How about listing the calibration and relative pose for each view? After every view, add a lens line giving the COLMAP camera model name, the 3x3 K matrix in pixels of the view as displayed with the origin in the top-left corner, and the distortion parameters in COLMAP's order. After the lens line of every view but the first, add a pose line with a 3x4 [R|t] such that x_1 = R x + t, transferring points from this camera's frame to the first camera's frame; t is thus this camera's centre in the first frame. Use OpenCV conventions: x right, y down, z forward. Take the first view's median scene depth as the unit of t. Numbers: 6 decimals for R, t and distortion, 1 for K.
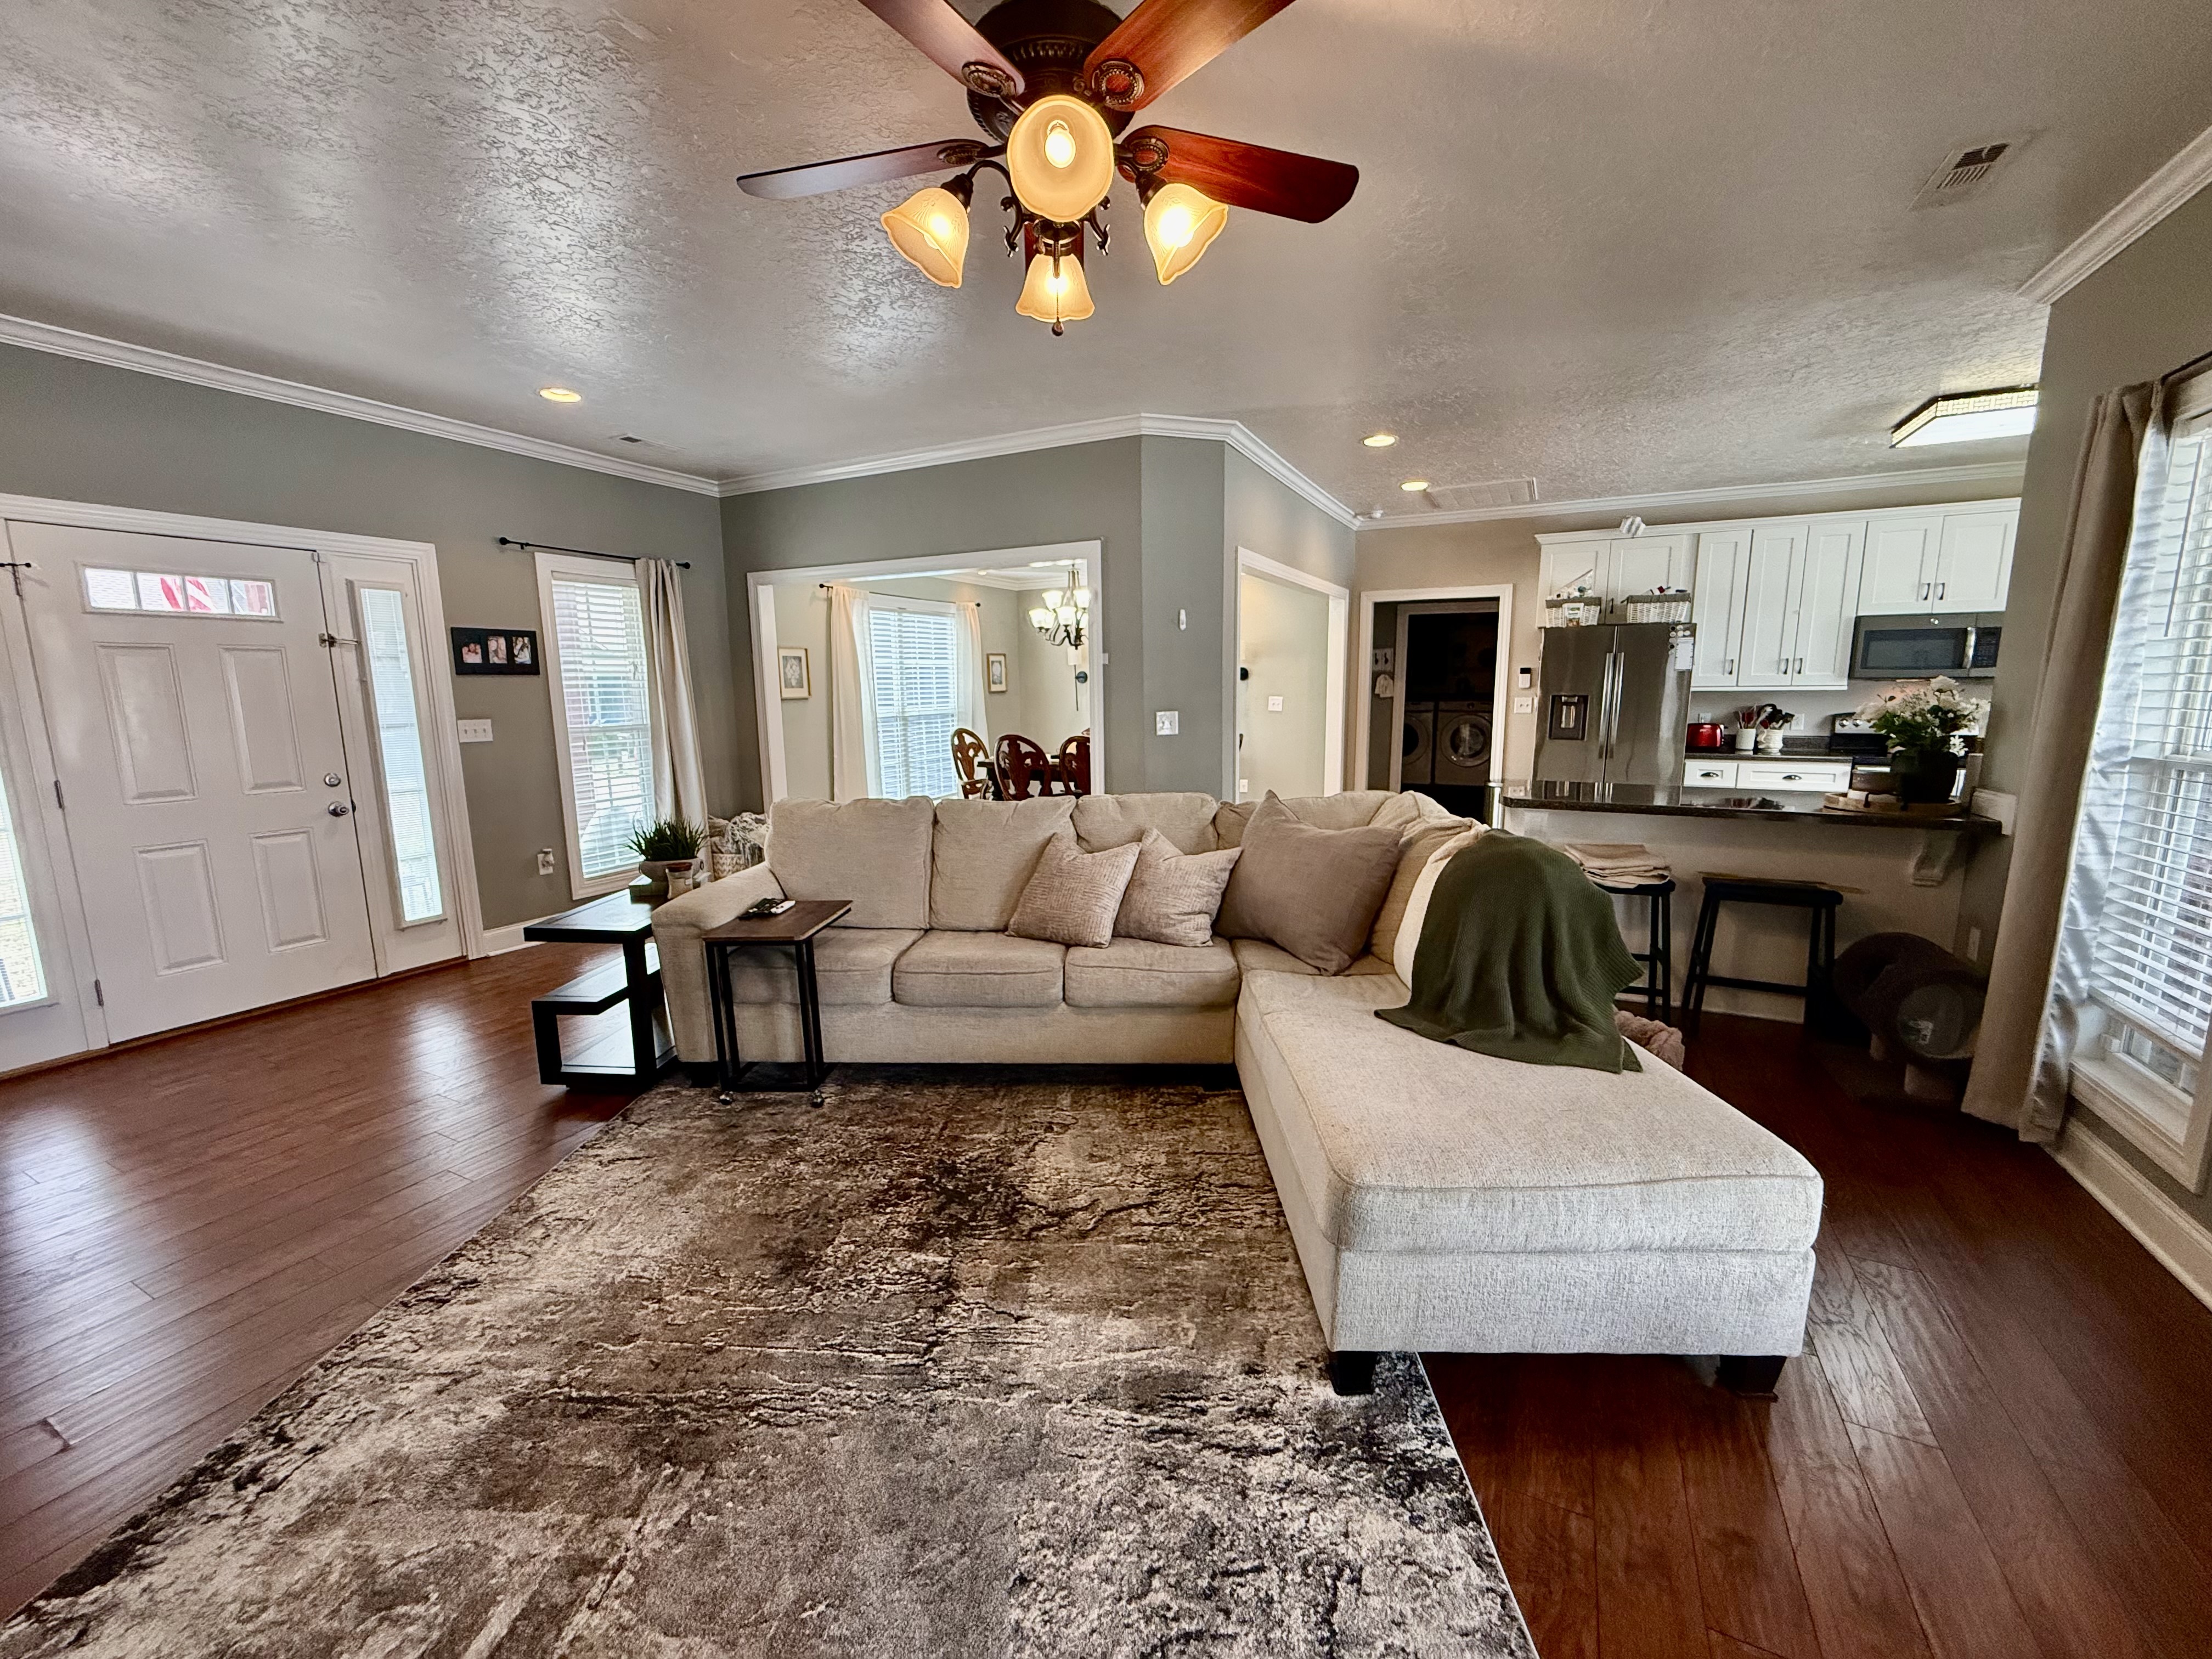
lens RADIAL K [[891.0, 0, 1104.0], [0, 891.0, 810.2], [0, 0, 1]] dist [0.000193, 0.000116]
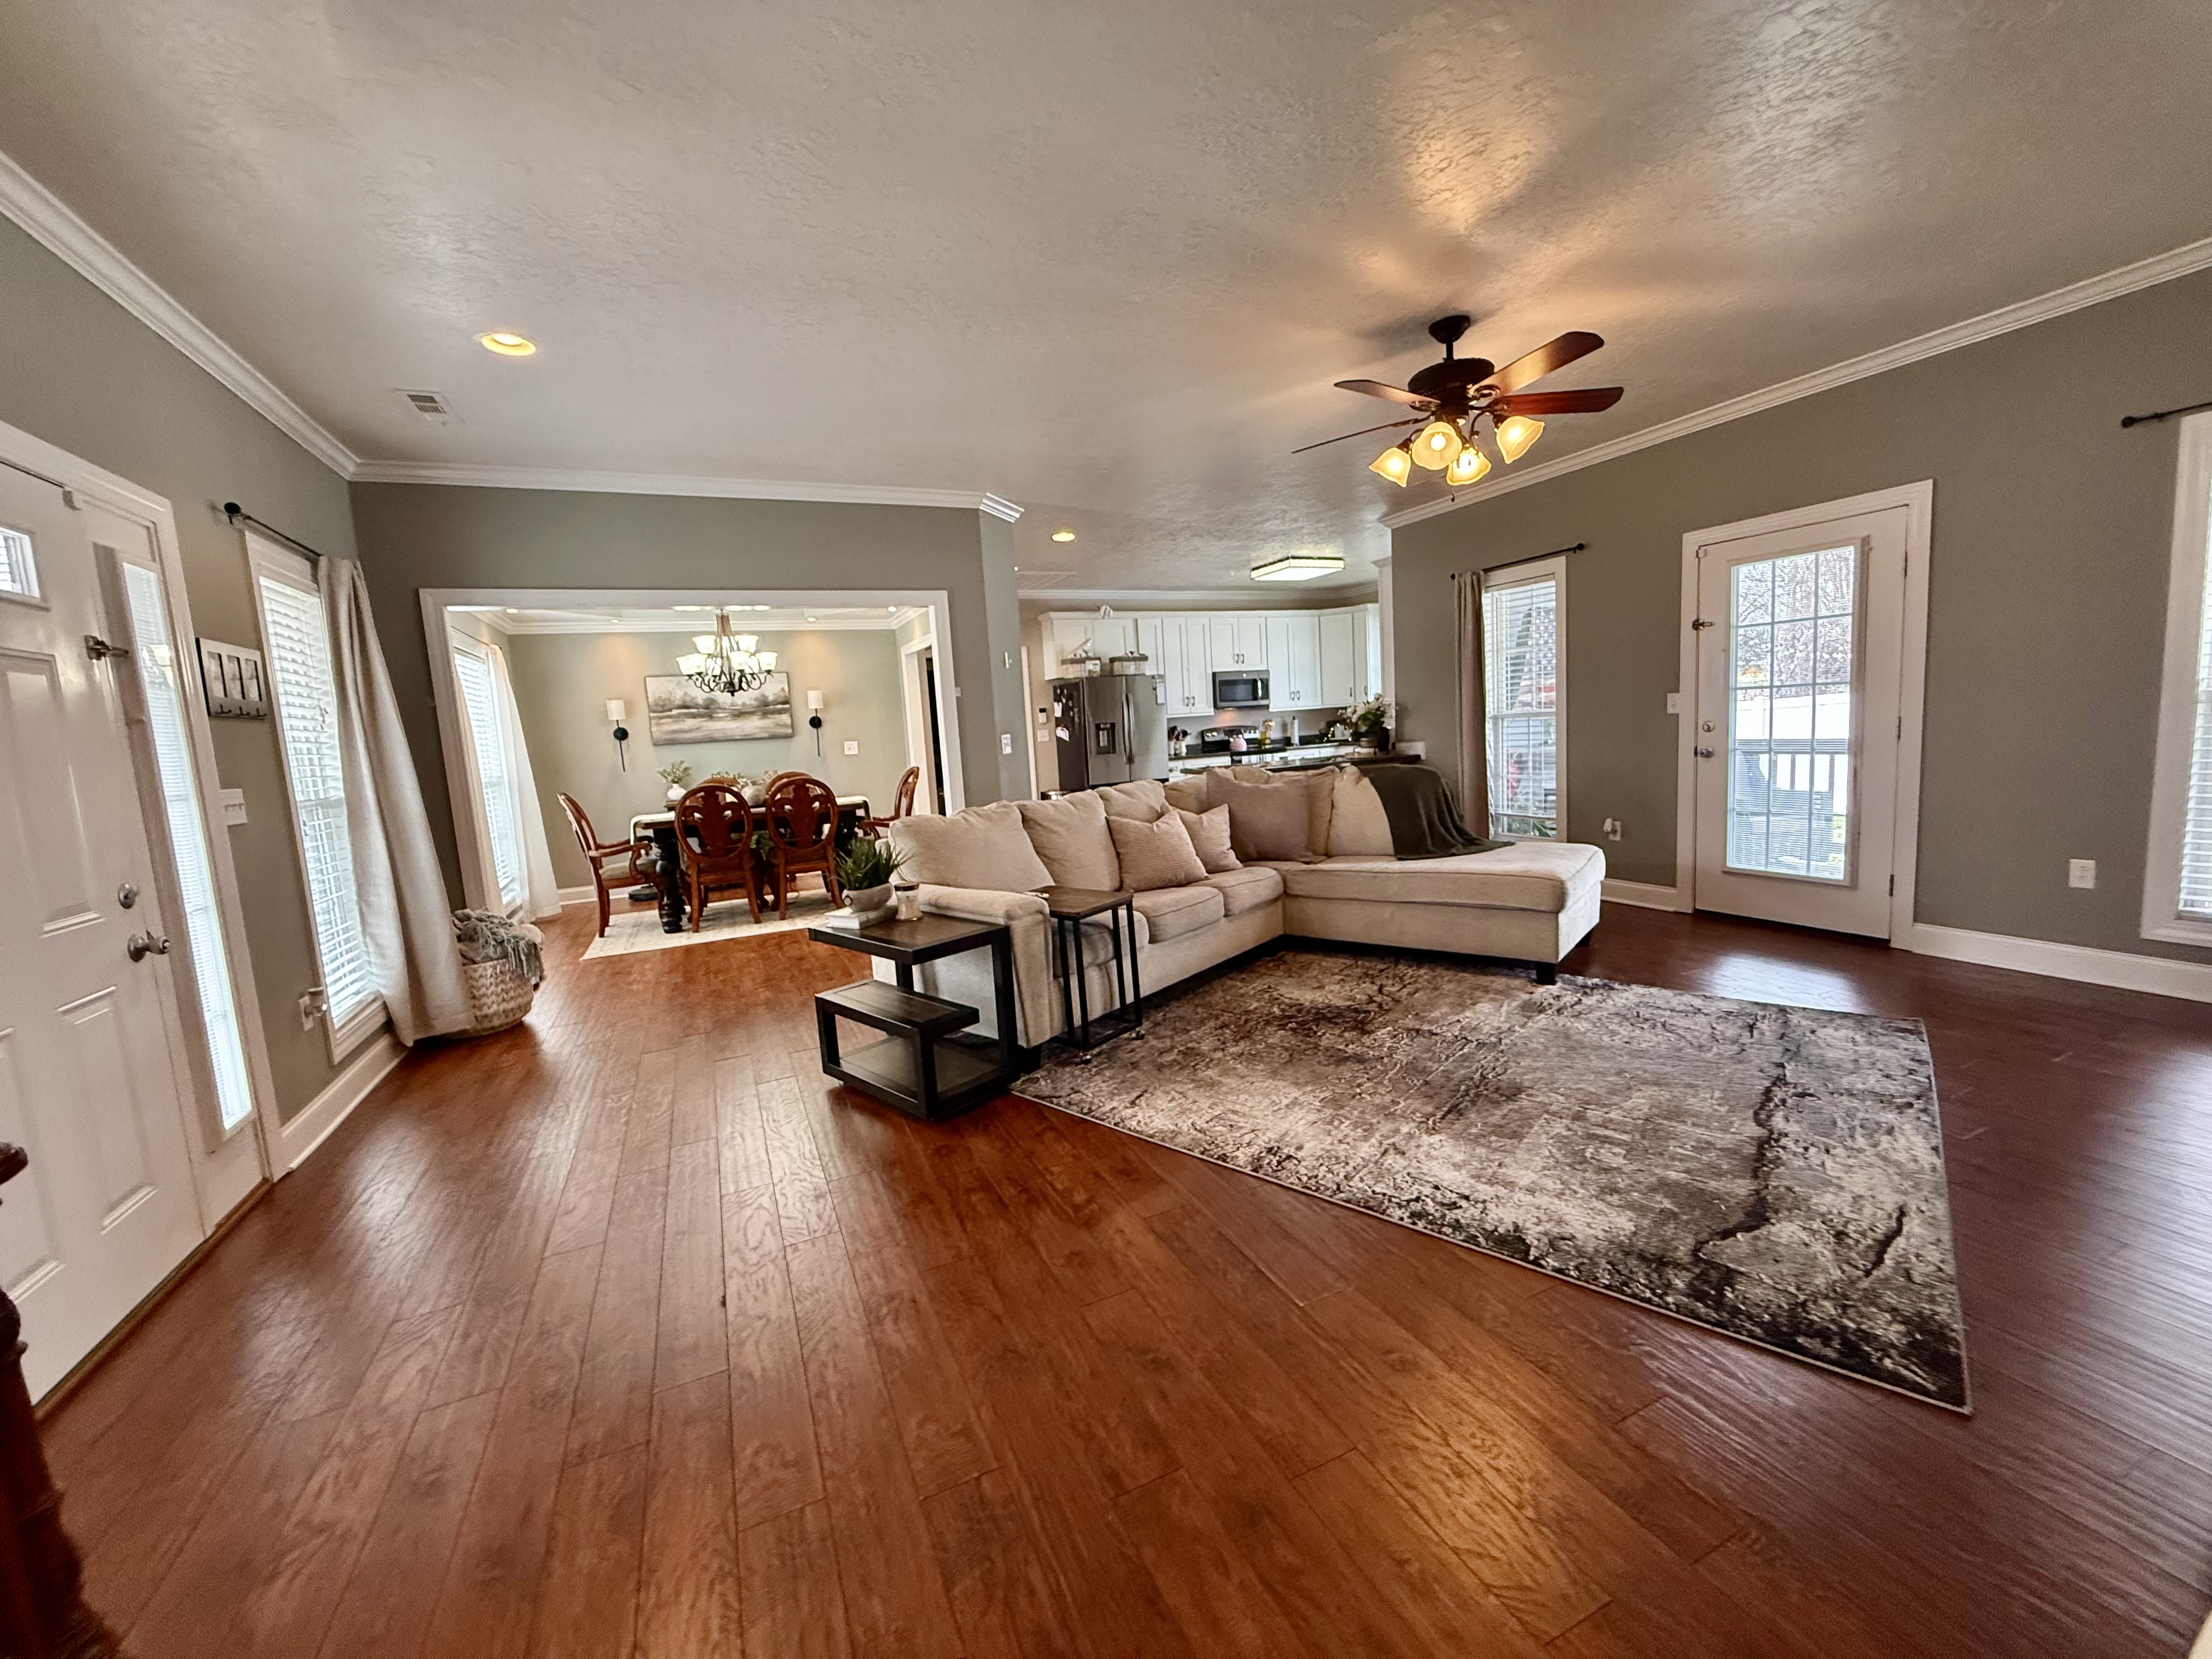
lens RADIAL K [[883.4, 0, 1101.4], [0, 883.4, 822.6], [0, 0, 1]] dist [0.002134, -0.000076]
pose [[0.619280, -0.115571, 0.776618, -1.425033], [0.166442, 0.985952, 0.014001, 0.019537], [-0.767327, 0.120591, 0.629816, 0.283296]]
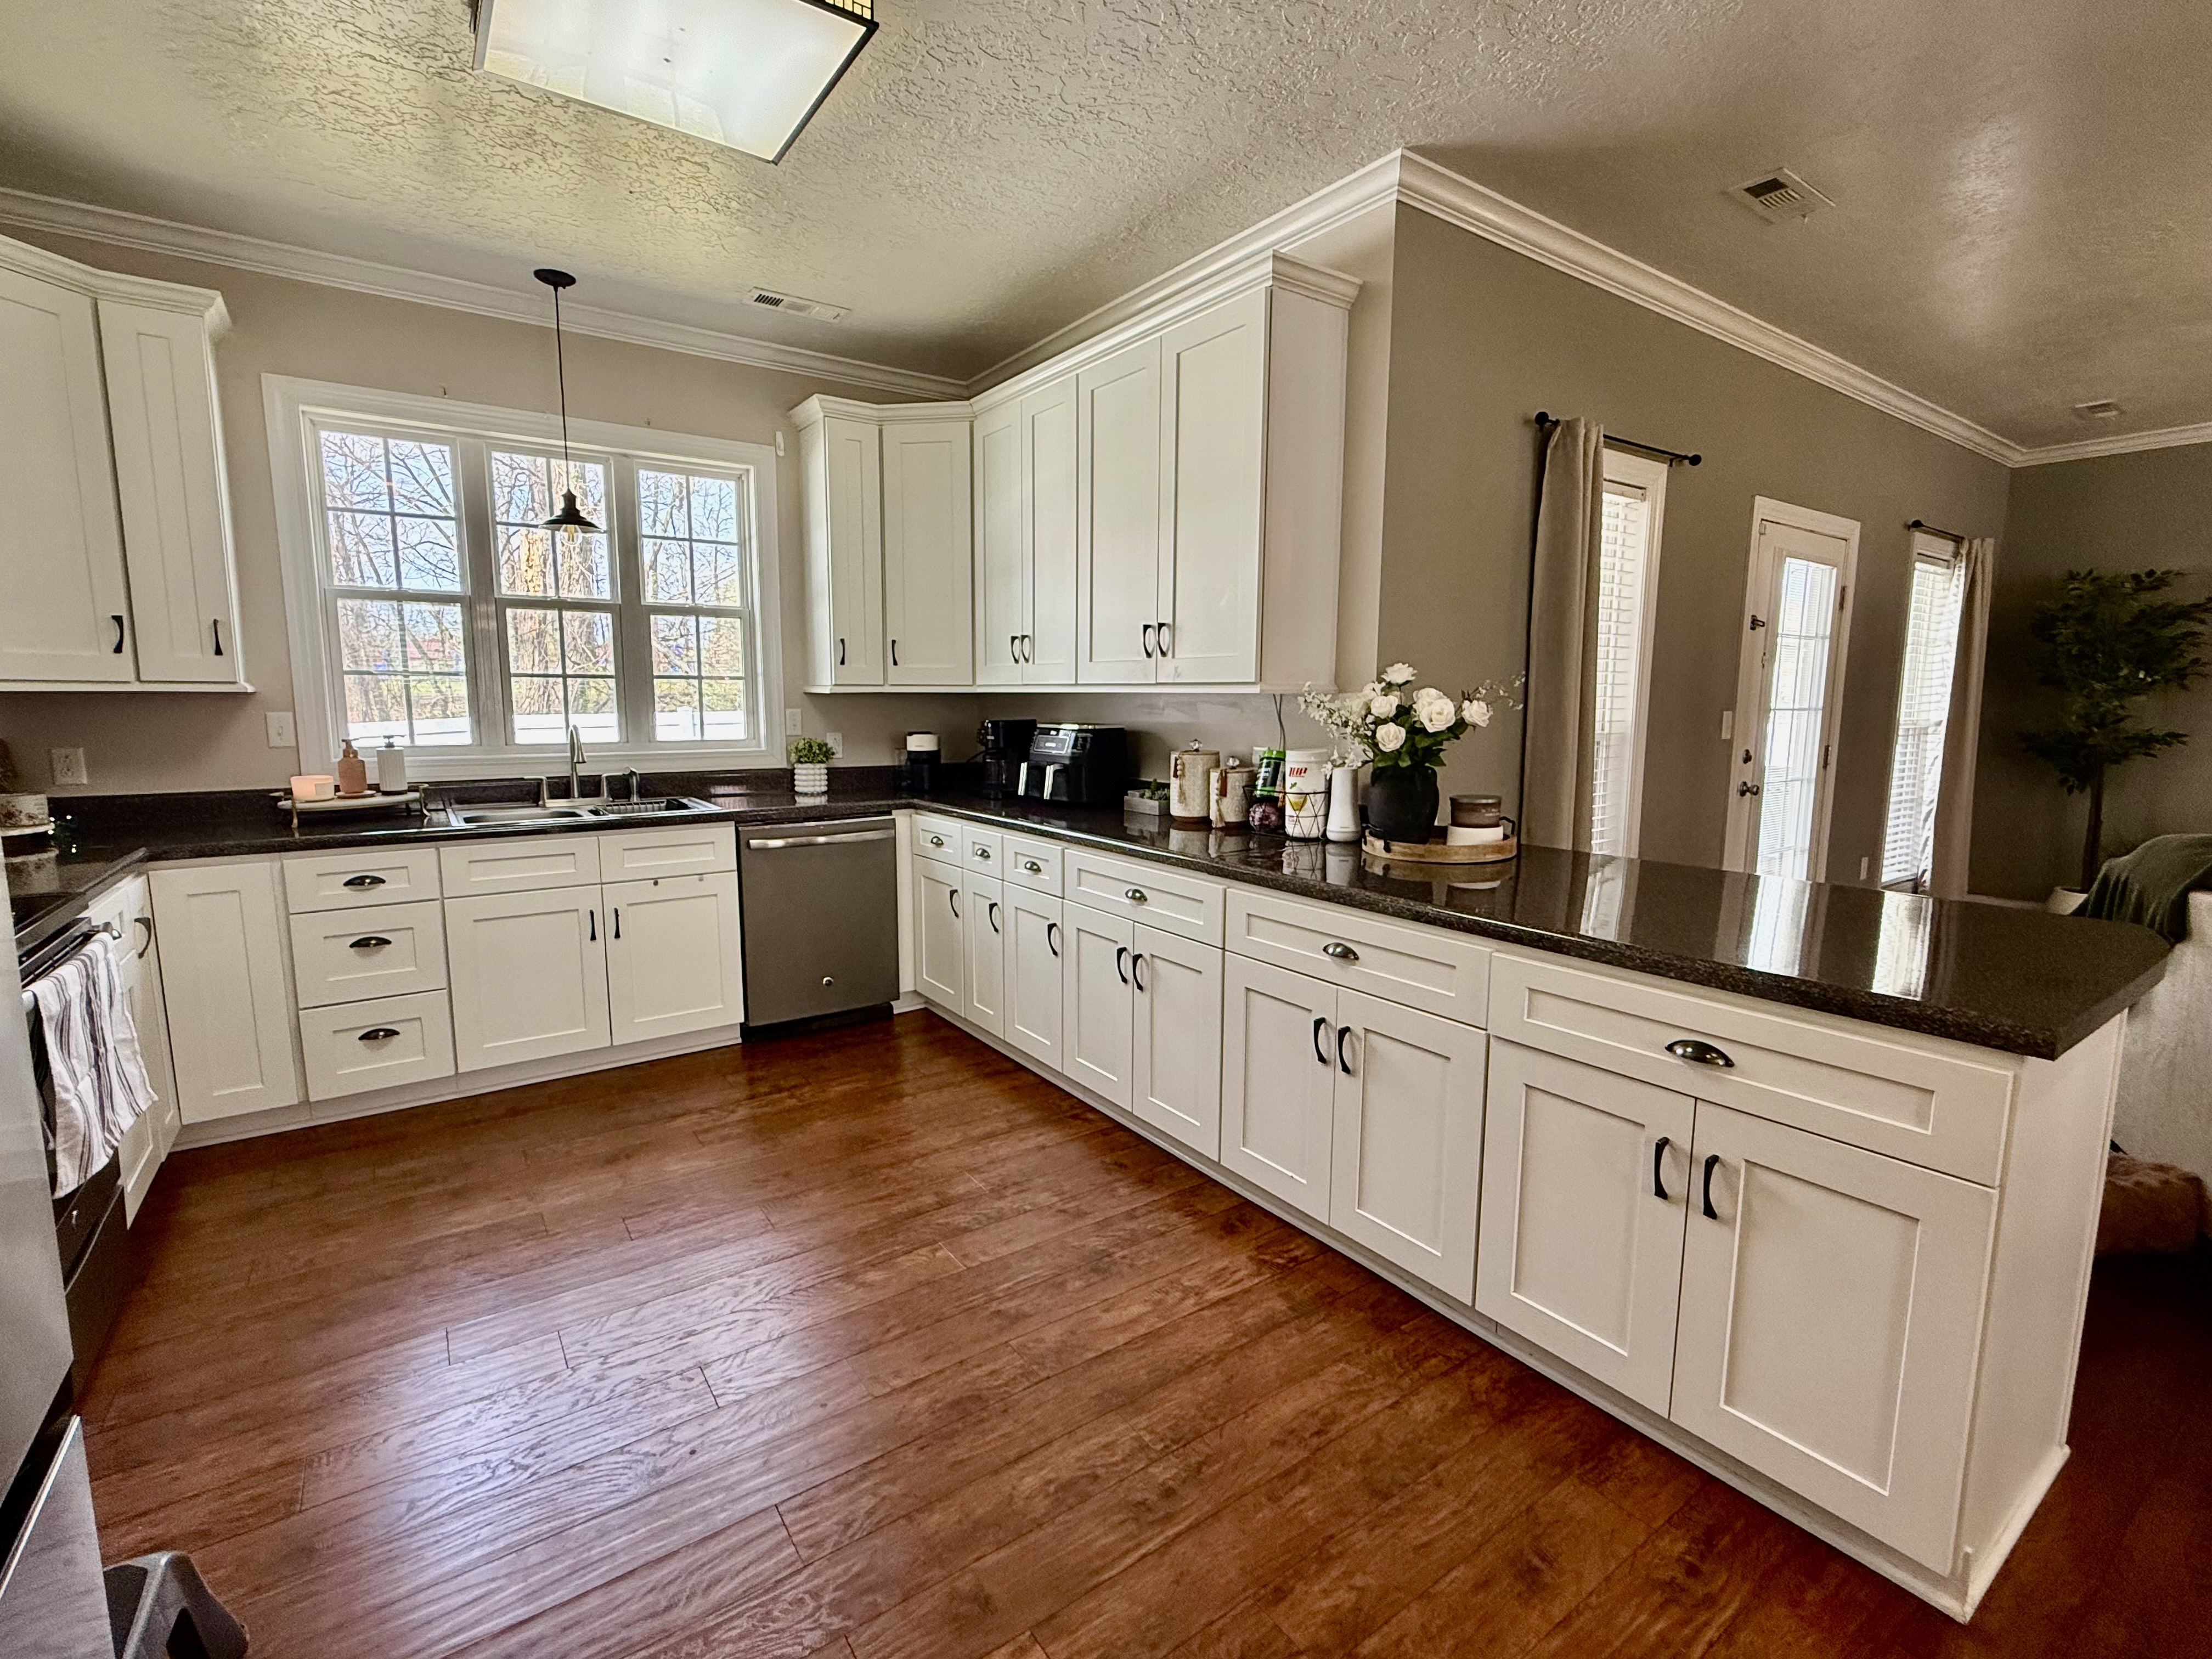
lens RADIAL K [[1010.6, 0, 1106.0], [0, 1010.6, 829.5], [0, 0, 1]] dist [-0.000280, -0.000221]
pose [[-0.887704, -0.052138, 0.457454, 0.983502], [0.071825, 0.965721, 0.249446, -0.310035], [-0.454779, 0.254291, -0.853530, 2.353754]]
